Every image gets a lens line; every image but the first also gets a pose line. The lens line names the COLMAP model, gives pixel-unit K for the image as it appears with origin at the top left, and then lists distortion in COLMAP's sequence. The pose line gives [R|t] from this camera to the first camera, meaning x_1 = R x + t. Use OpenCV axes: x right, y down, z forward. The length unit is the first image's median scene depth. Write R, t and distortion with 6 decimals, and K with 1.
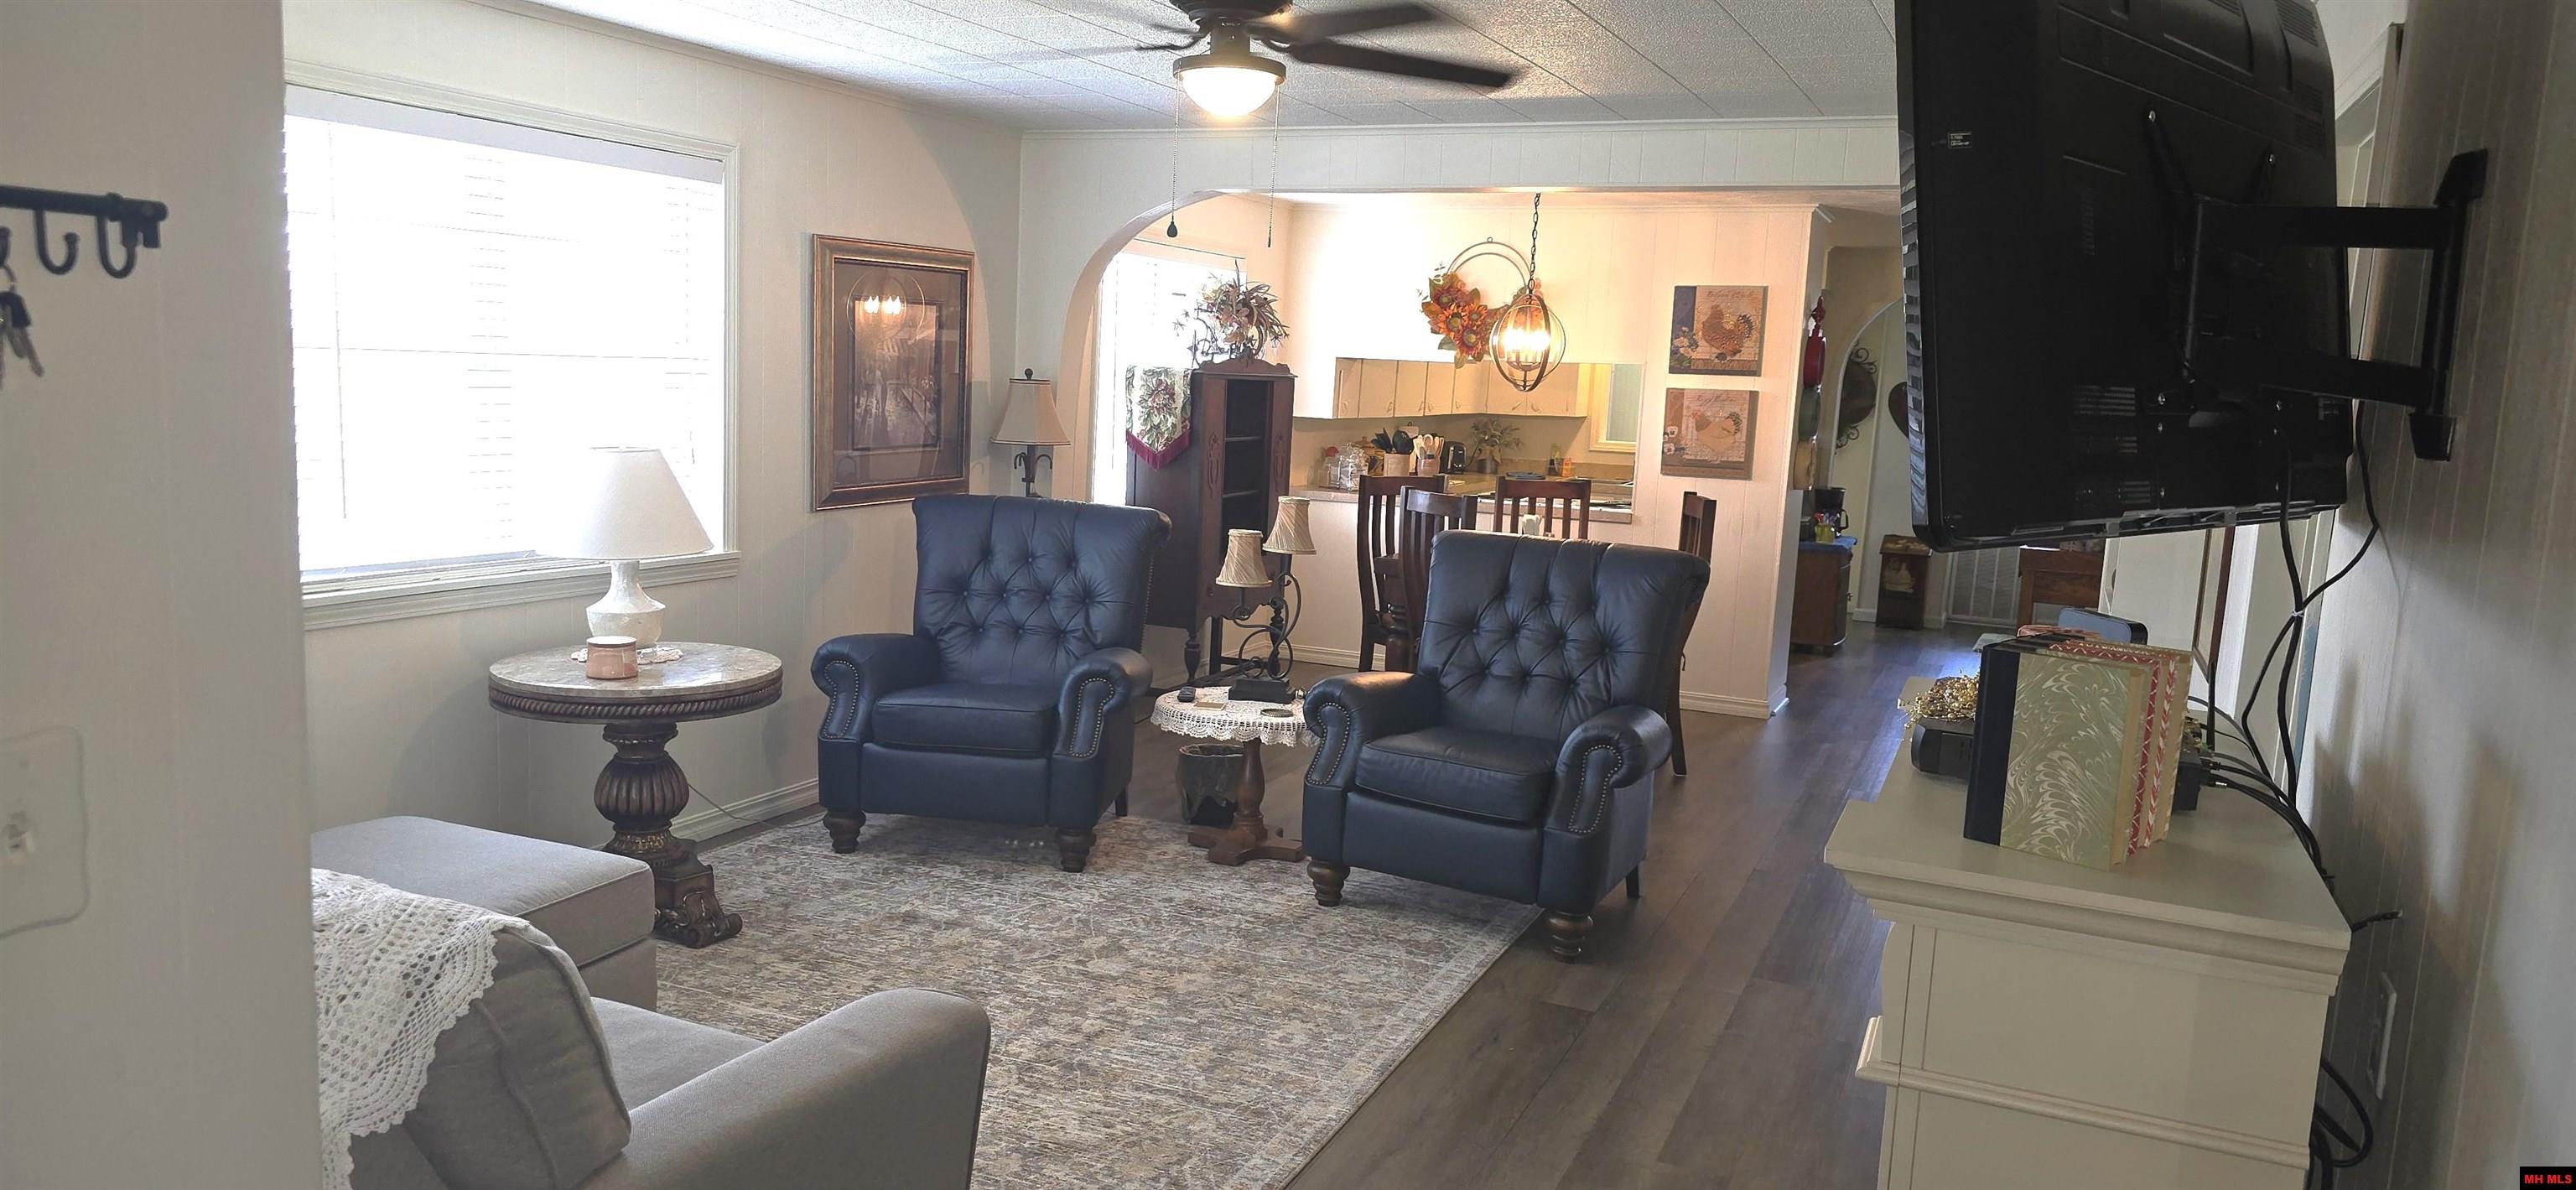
lens RADIAL K [[1722.6, 0, 1275.4], [0, 1722.6, 606.0], [0, 0, 1]] dist [0.068713, -0.074728]
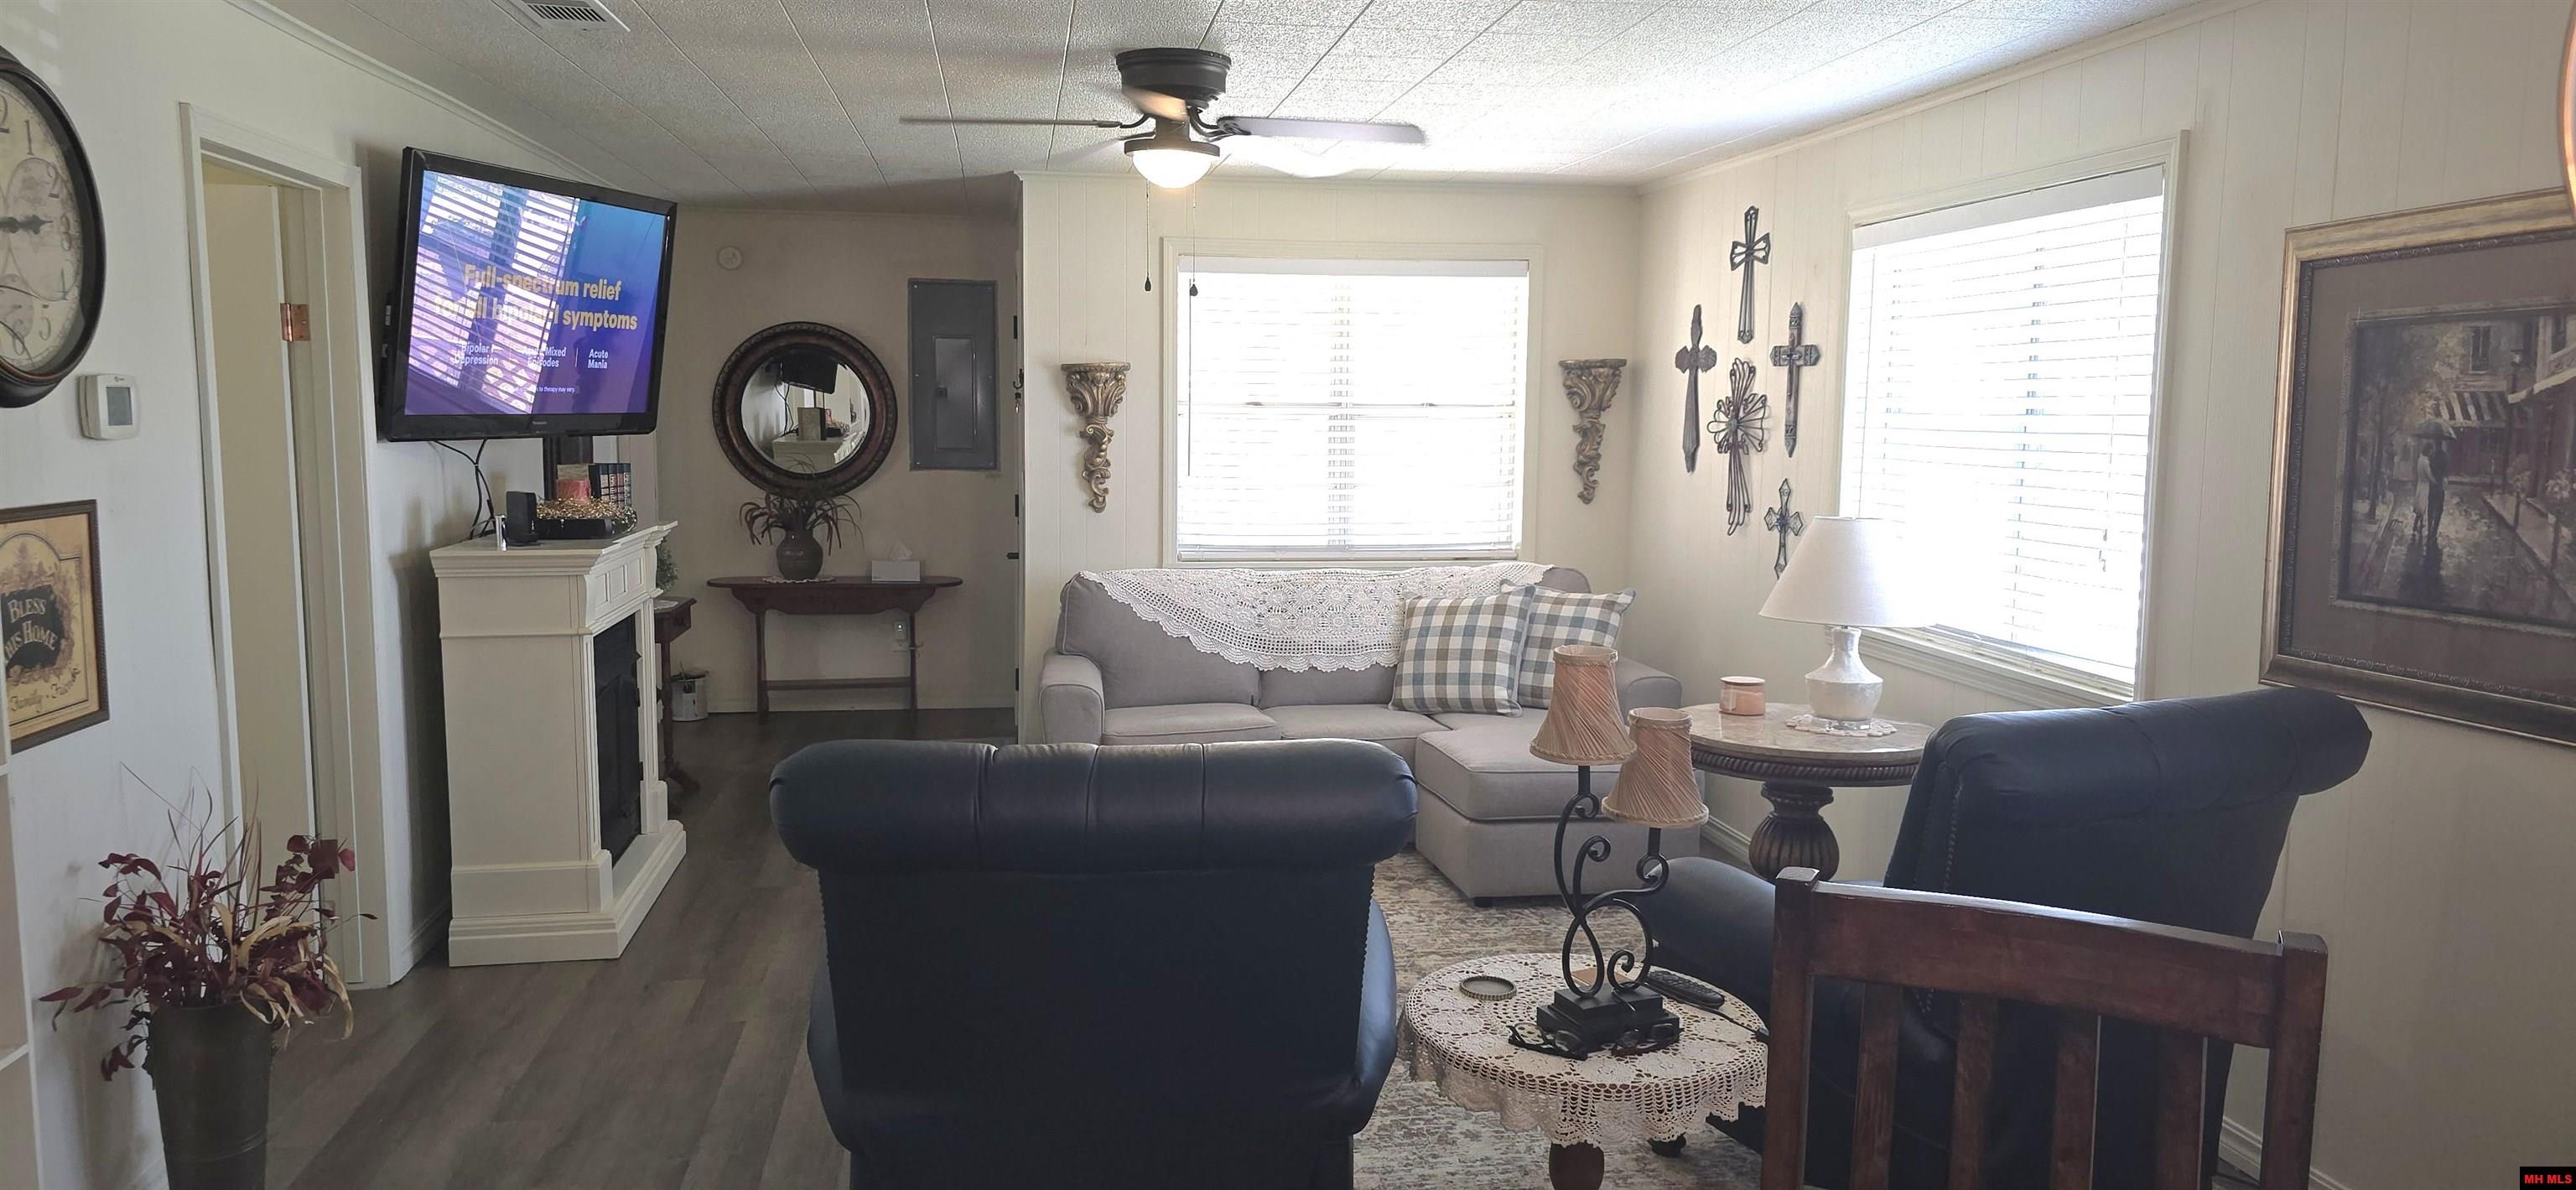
lens RADIAL K [[1722.6, 0, 1270.3], [0, 1722.6, 606.6], [0, 0, 1]] dist [0.068713, -0.074728]
pose [[-0.833951, 0.009635, -0.551755, 0.342560], [-0.126891, 0.969708, 0.208723, -0.156760], [0.537052, 0.244078, -0.807466, 1.241606]]
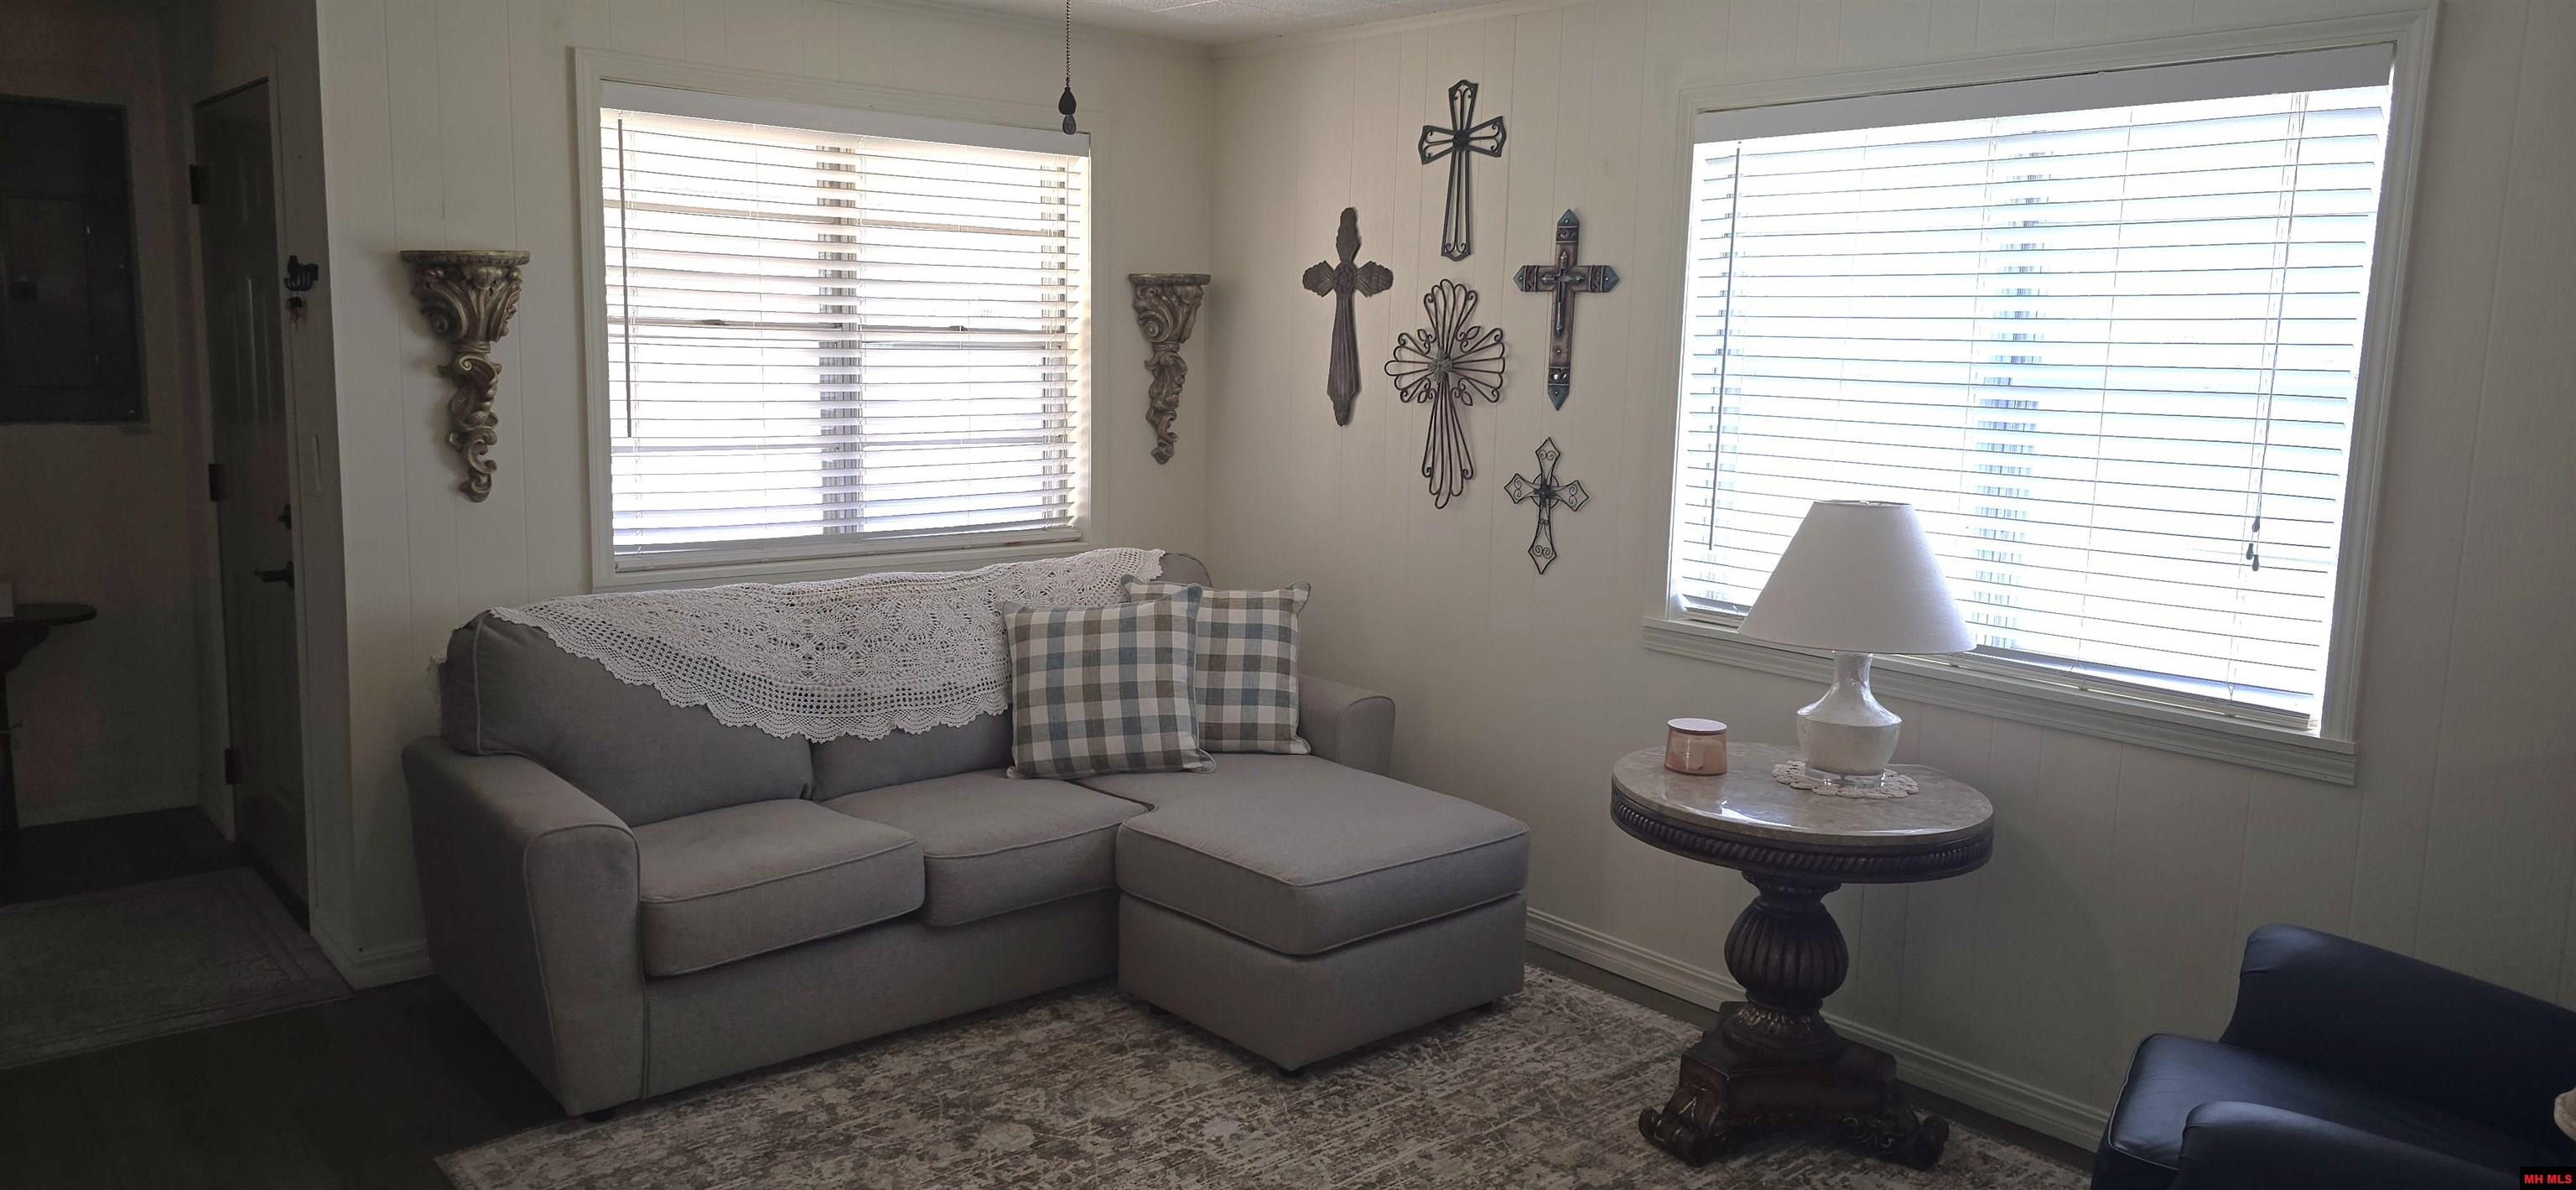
lens RADIAL K [[1722.6, 0, 1272.9], [0, 1722.6, 581.7], [0, 0, 1]] dist [0.068713, -0.074728]
pose [[-0.418553, 0.071910, -0.905341, 0.304070], [-0.173982, 0.972049, 0.157643, -0.098779], [0.891372, 0.223495, -0.394343, 0.813256]]
